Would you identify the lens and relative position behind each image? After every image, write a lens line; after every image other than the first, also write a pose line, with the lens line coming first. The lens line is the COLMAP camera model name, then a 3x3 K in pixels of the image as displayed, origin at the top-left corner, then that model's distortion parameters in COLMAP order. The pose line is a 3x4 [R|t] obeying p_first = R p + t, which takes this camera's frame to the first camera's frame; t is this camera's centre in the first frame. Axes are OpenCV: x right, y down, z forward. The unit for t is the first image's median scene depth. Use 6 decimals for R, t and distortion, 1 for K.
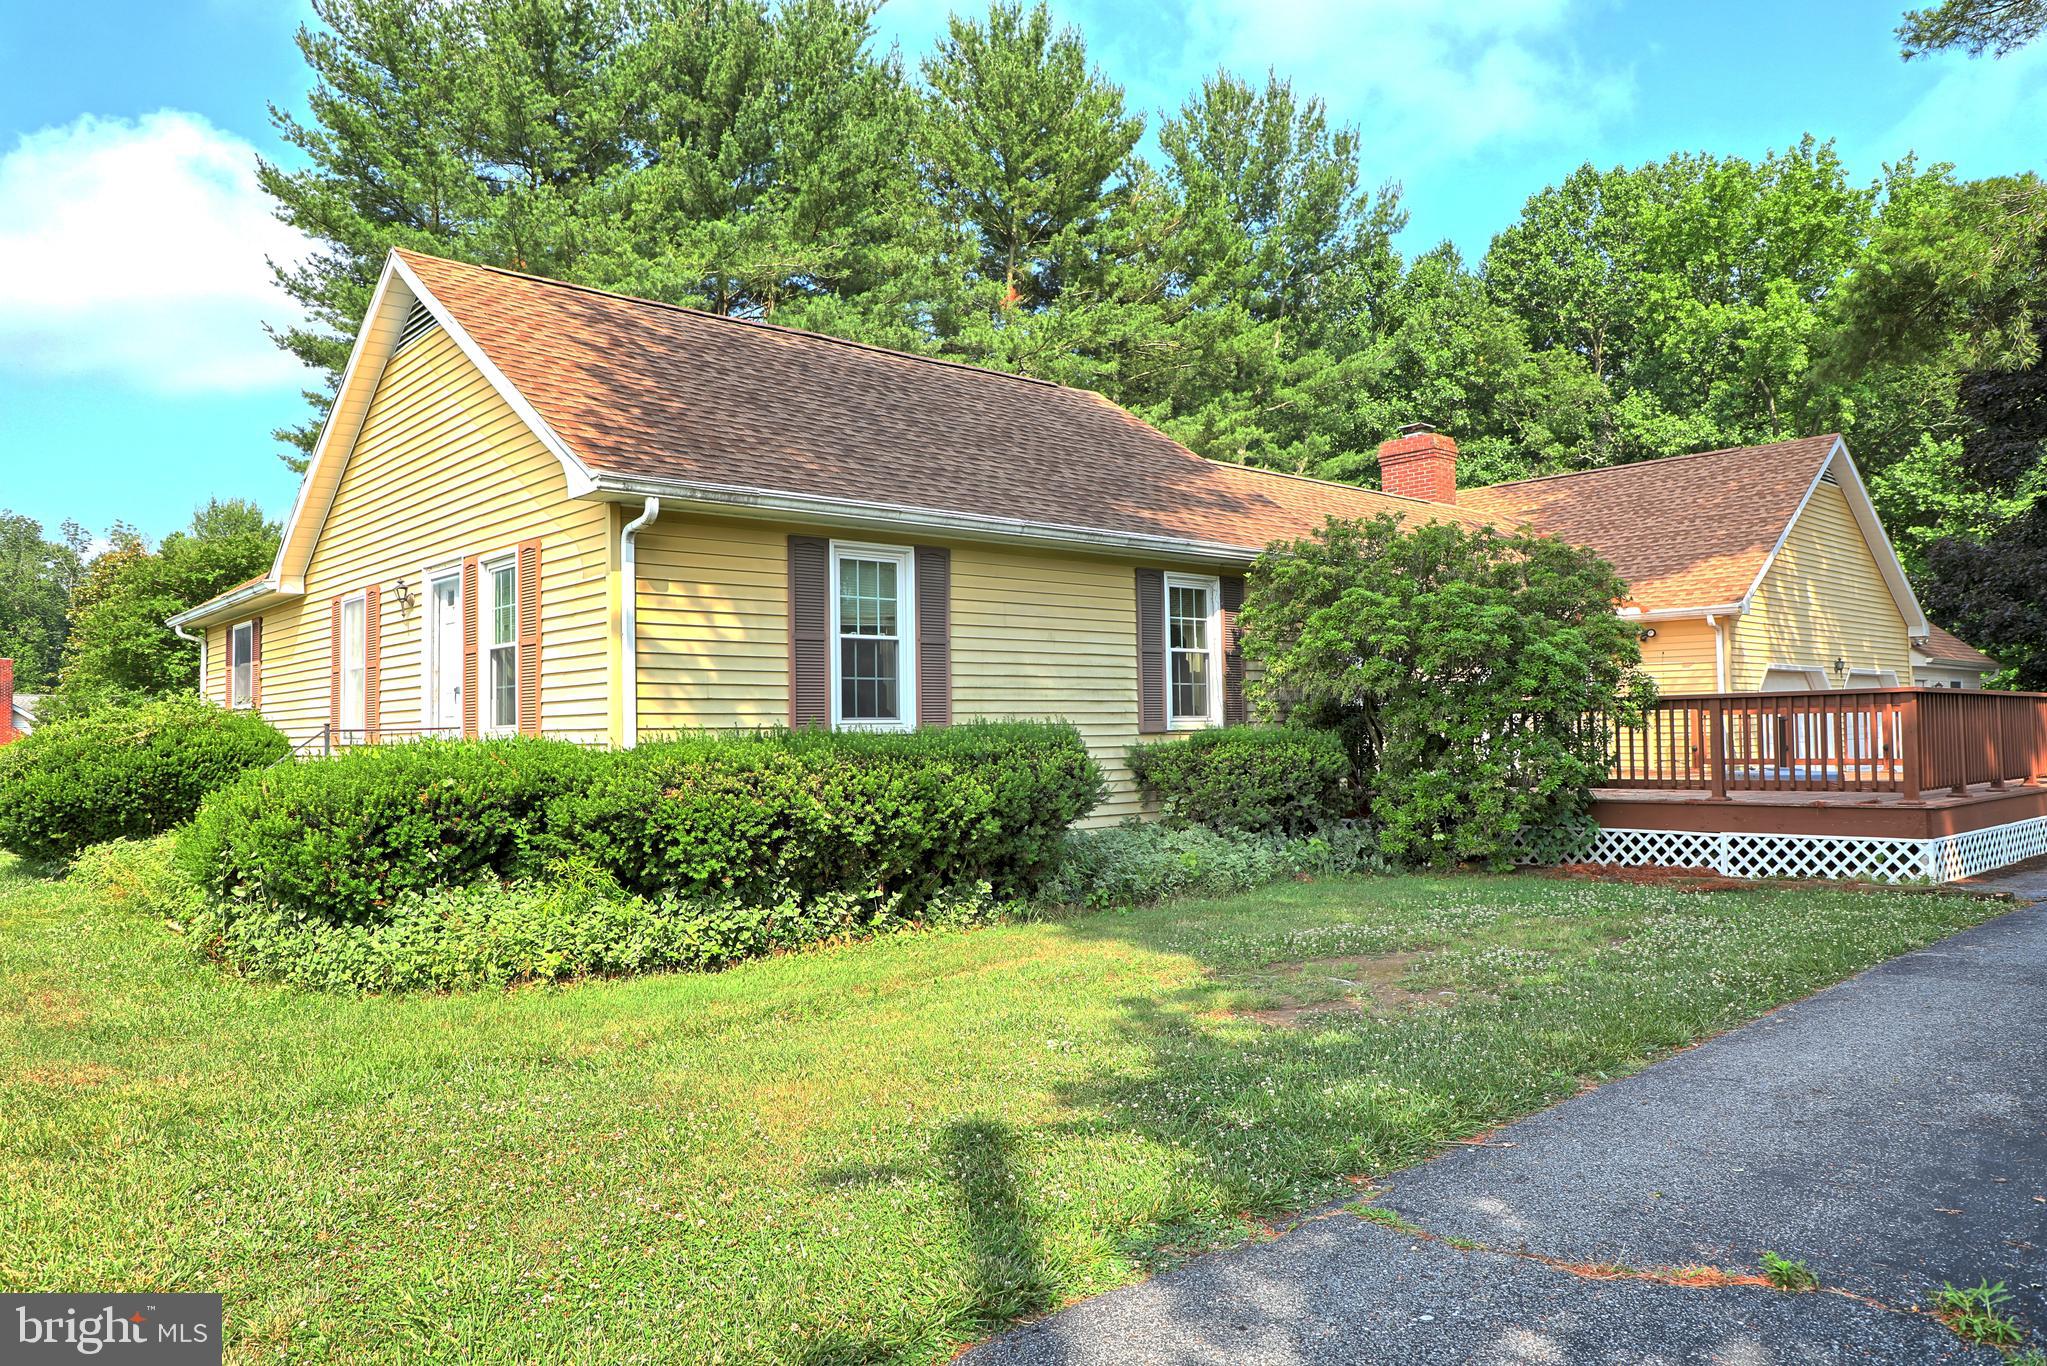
lens RADIAL K [[1394.1, 0, 1021.4], [0, 1394.1, 675.6], [0, 0, 1]] dist [-0.079834, 0.038540]
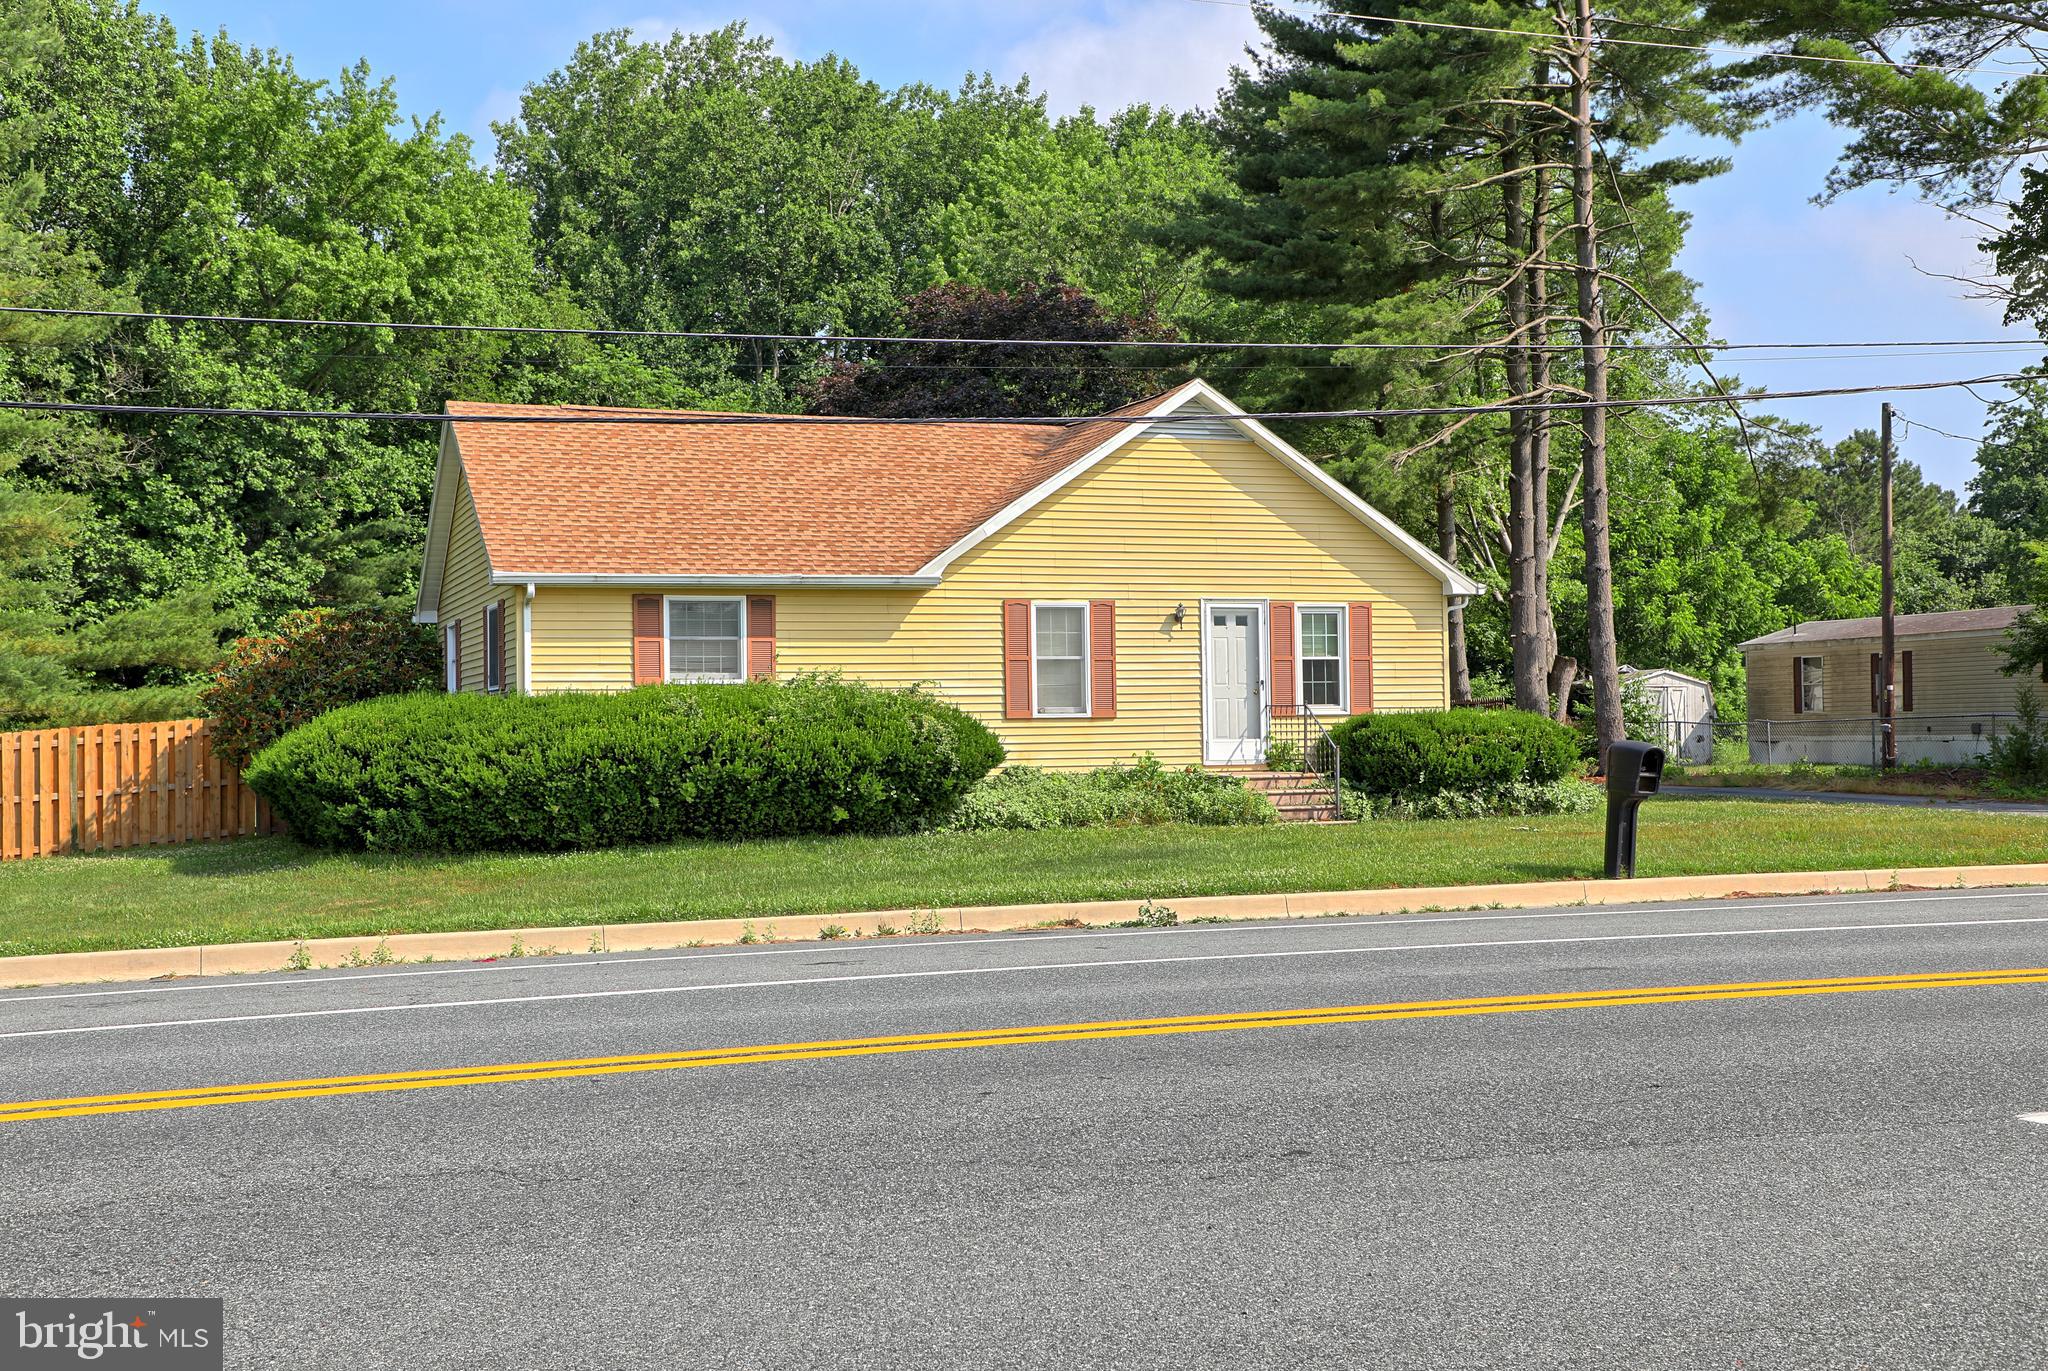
lens RADIAL K [[2272.7, 0, 1024.0], [0, 2272.7, 685.5], [0, 0, 1]] dist [0.081672, -0.011944]
pose [[0.369273, 0.030880, 0.928808, -0.668238], [-0.030910, 0.999303, -0.020934, 0.017618], [-0.928807, -0.020979, 0.369970, 0.062087]]
